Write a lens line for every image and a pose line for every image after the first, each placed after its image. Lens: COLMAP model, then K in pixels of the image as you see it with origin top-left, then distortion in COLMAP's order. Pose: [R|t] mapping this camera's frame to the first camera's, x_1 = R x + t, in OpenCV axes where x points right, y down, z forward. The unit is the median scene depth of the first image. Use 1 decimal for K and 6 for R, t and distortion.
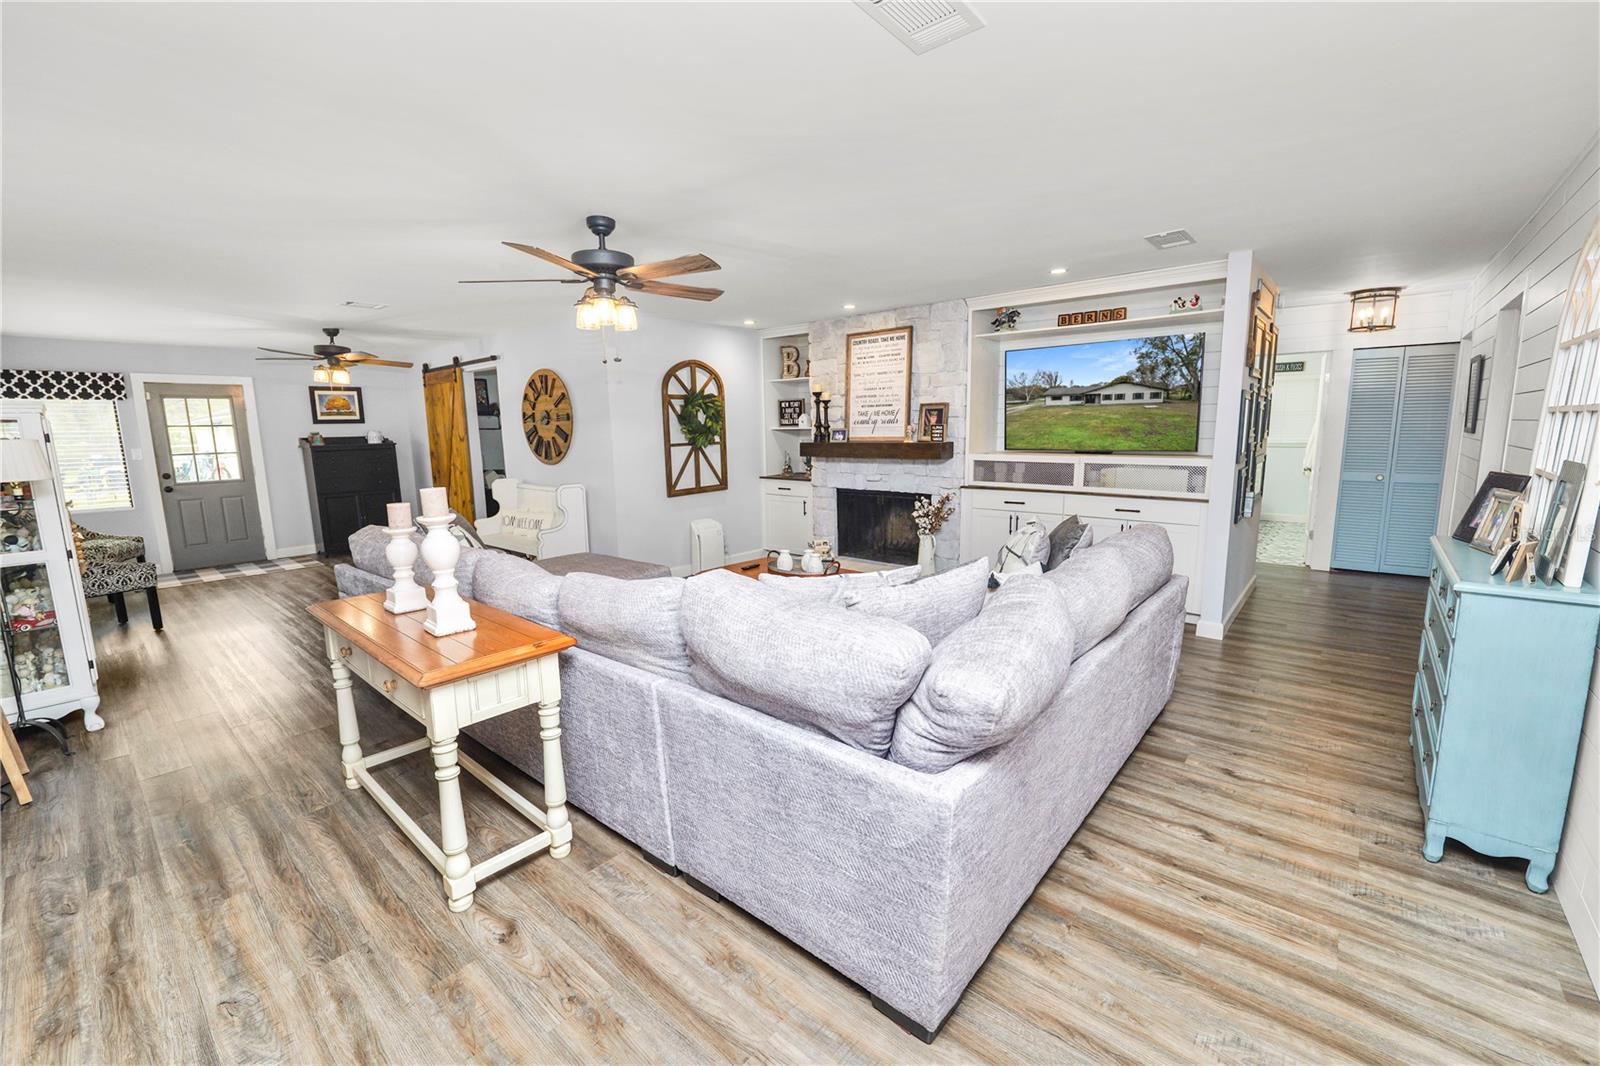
lens RADIAL K [[651.6, 0, 801.2], [0, 651.6, 528.1], [0, 0, 1]] dist [-0.014103, 0.001112]
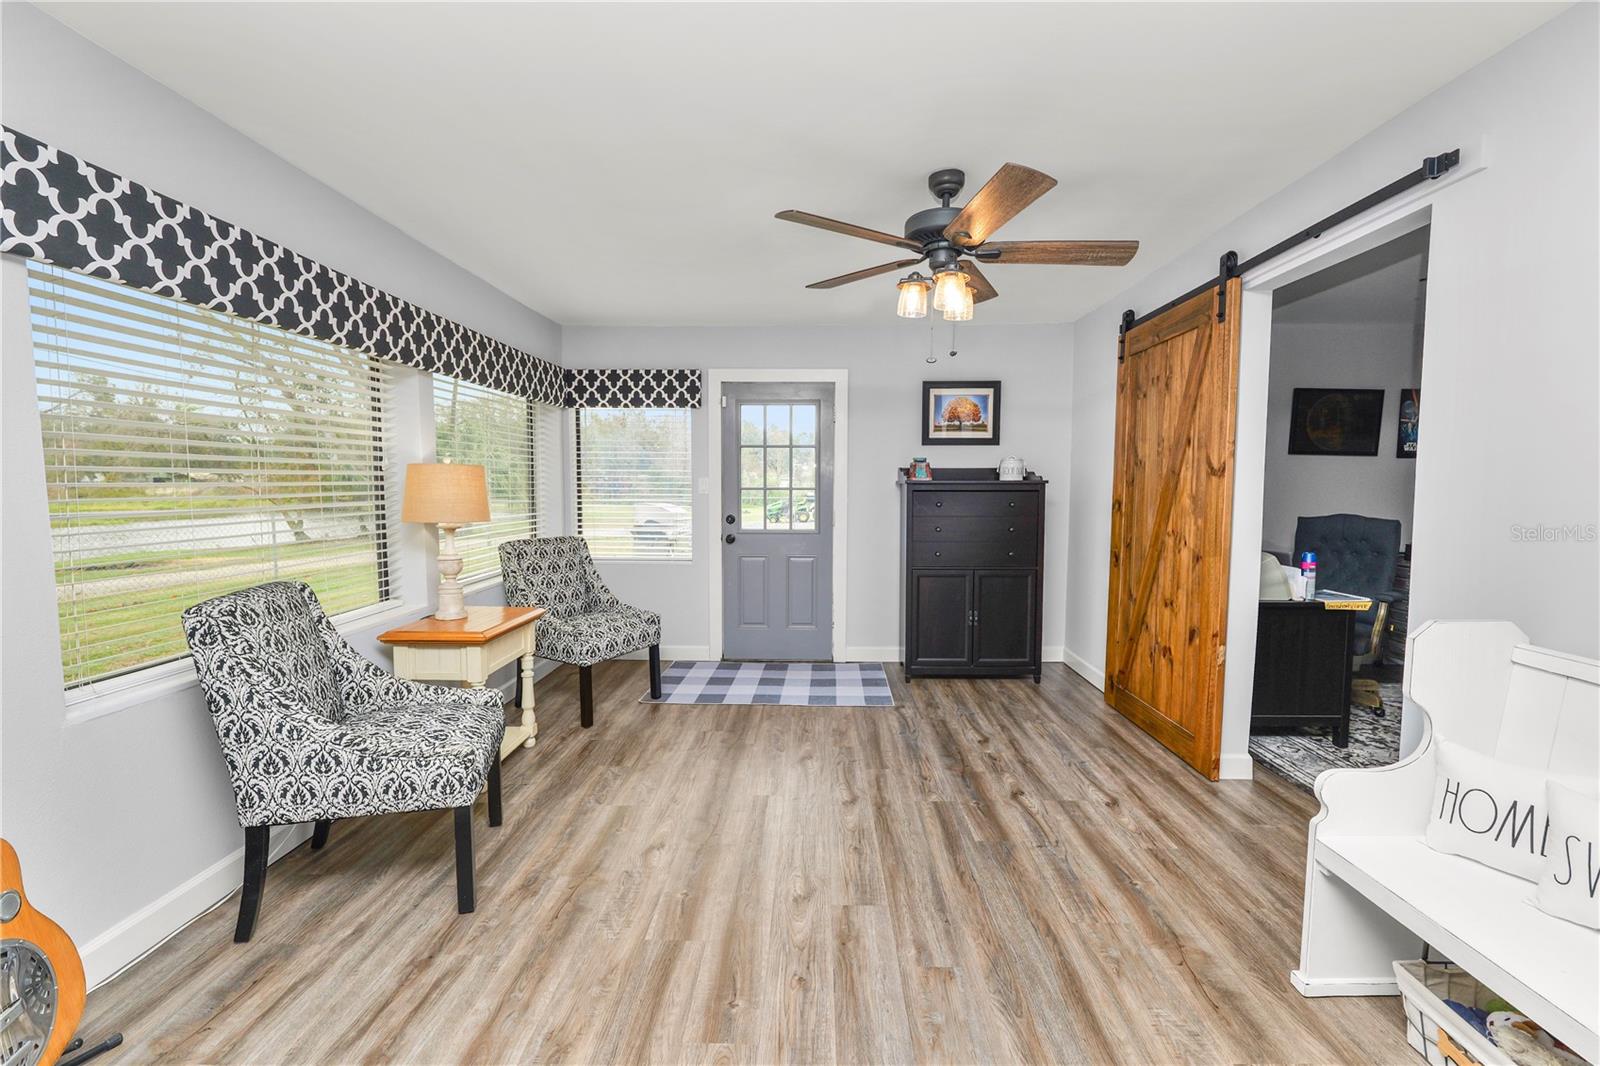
lens RADIAL K [[651.6, 0, 800.5], [0, 651.6, 529.9], [0, 0, 1]] dist [-0.014103, 0.001112]
pose [[0.628873, 0.074710, -0.773910, -0.387896], [-0.134335, 0.990844, -0.013508, -0.066733], [0.765815, 0.112458, 0.633151, 0.591724]]
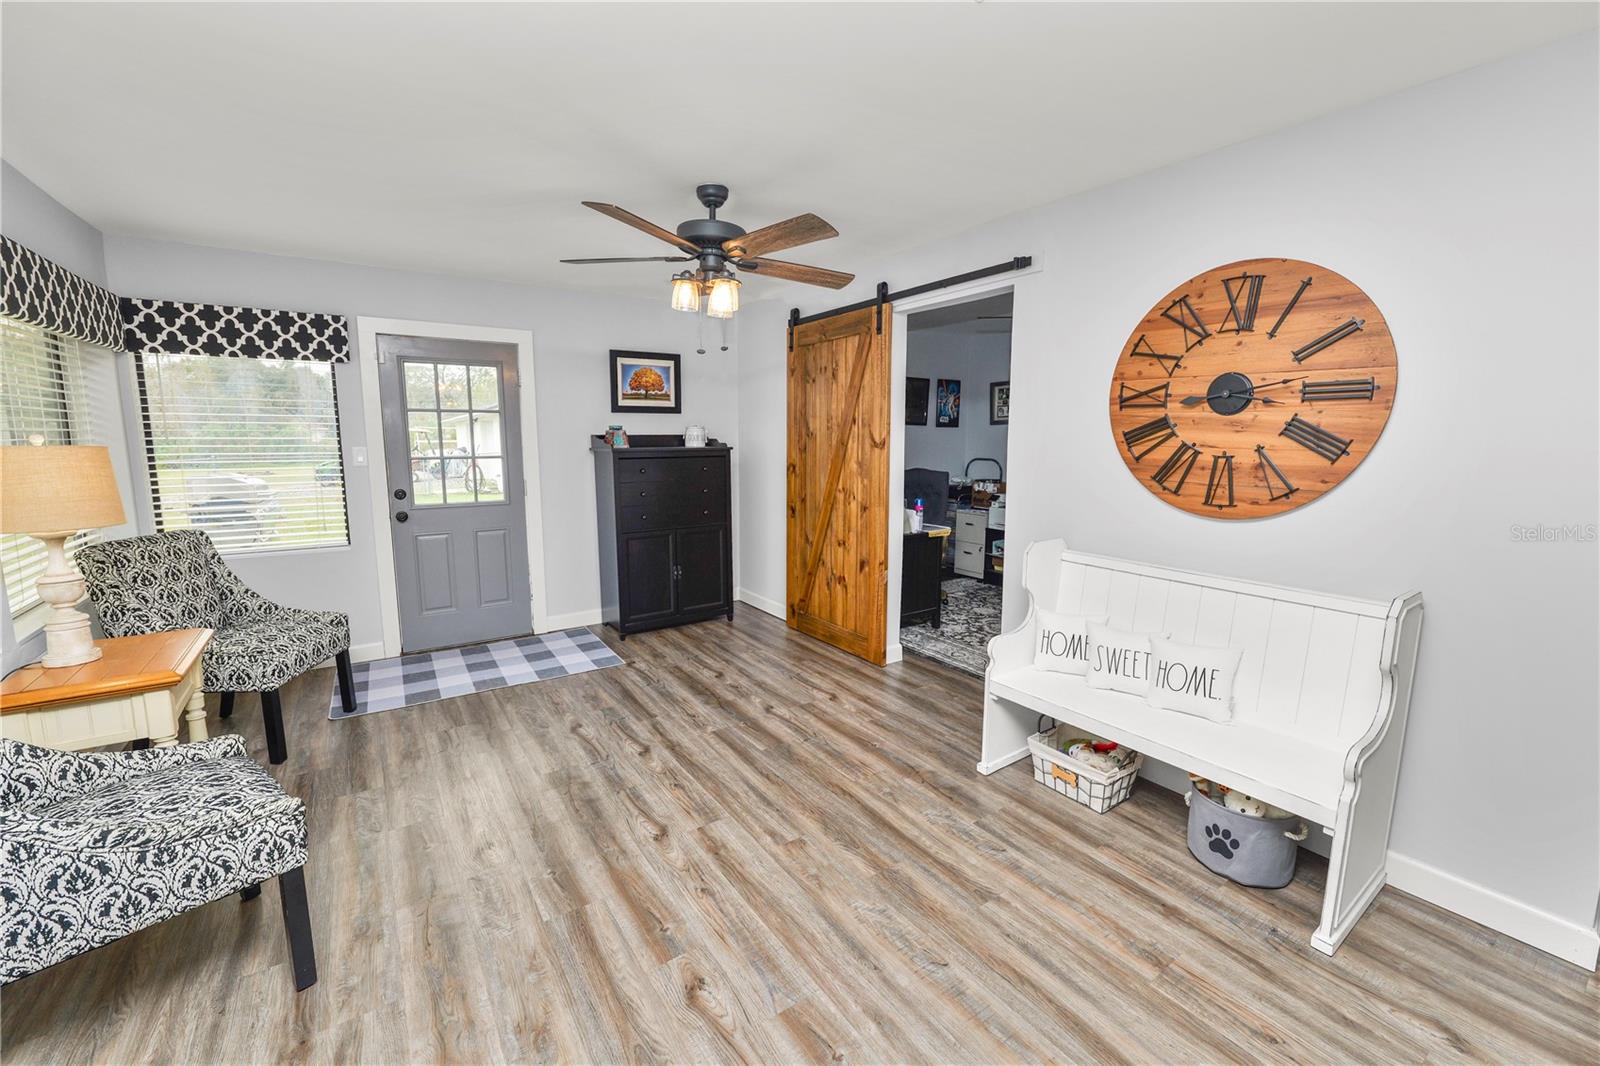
lens RADIAL K [[651.6, 0, 799.4], [0, 651.6, 526.4], [0, 0, 1]] dist [-0.014103, 0.001112]
pose [[0.963958, 0.056426, -0.260004, -0.453231], [-0.060044, 0.998178, -0.005987, -0.066239], [0.259192, 0.021383, 0.965589, 0.494813]]
